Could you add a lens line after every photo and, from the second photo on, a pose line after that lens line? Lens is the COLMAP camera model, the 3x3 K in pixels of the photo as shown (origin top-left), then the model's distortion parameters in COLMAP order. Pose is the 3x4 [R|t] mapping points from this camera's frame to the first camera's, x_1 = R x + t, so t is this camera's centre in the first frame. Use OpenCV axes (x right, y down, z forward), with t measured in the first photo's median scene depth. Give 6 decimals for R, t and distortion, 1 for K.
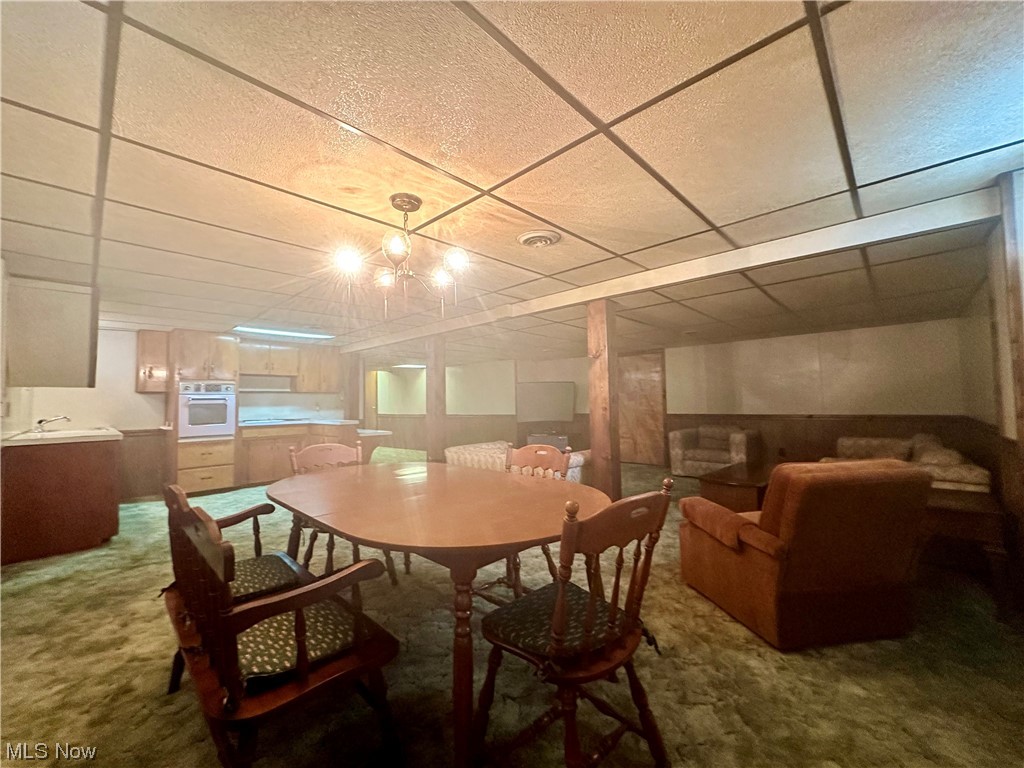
lens RADIAL K [[405.8, 0, 509.8], [0, 405.8, 384.6], [0, 0, 1]] dist [-0.003979, 0.000634]
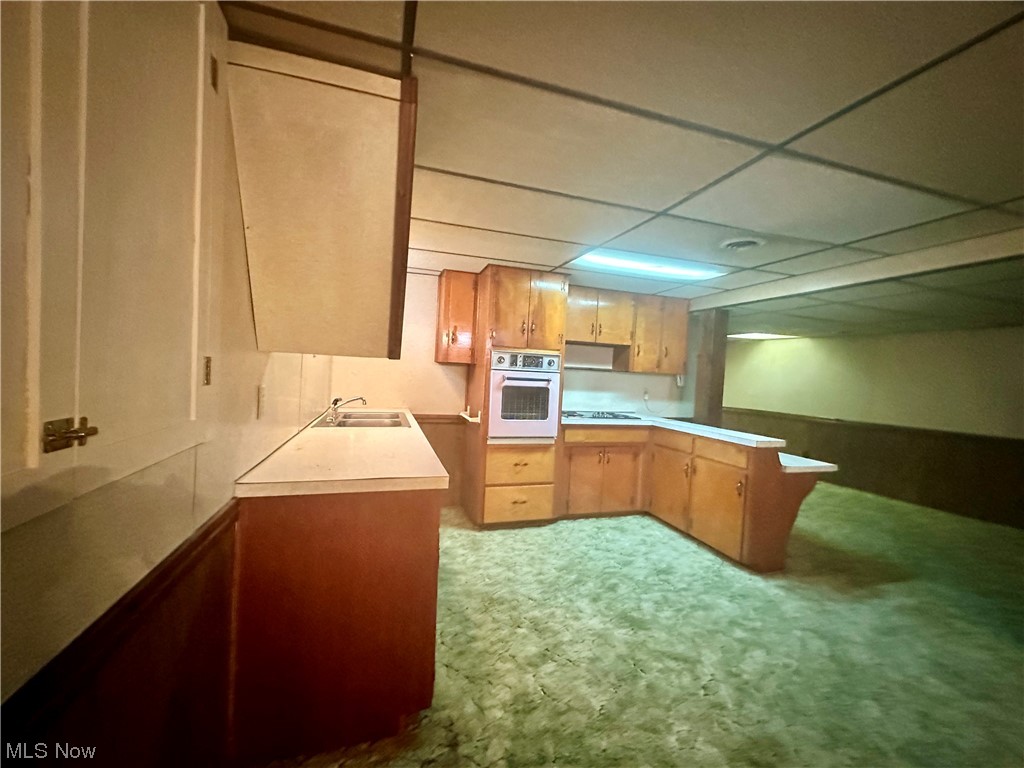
lens RADIAL K [[405.8, 0, 511.2], [0, 405.8, 383.9], [0, 0, 1]] dist [-0.003979, 0.000634]
pose [[0.873357, 0.073587, -0.481490, -0.455789], [-0.043110, 0.996321, 0.074073, -0.001714], [0.485170, -0.043935, 0.873316, 0.434191]]
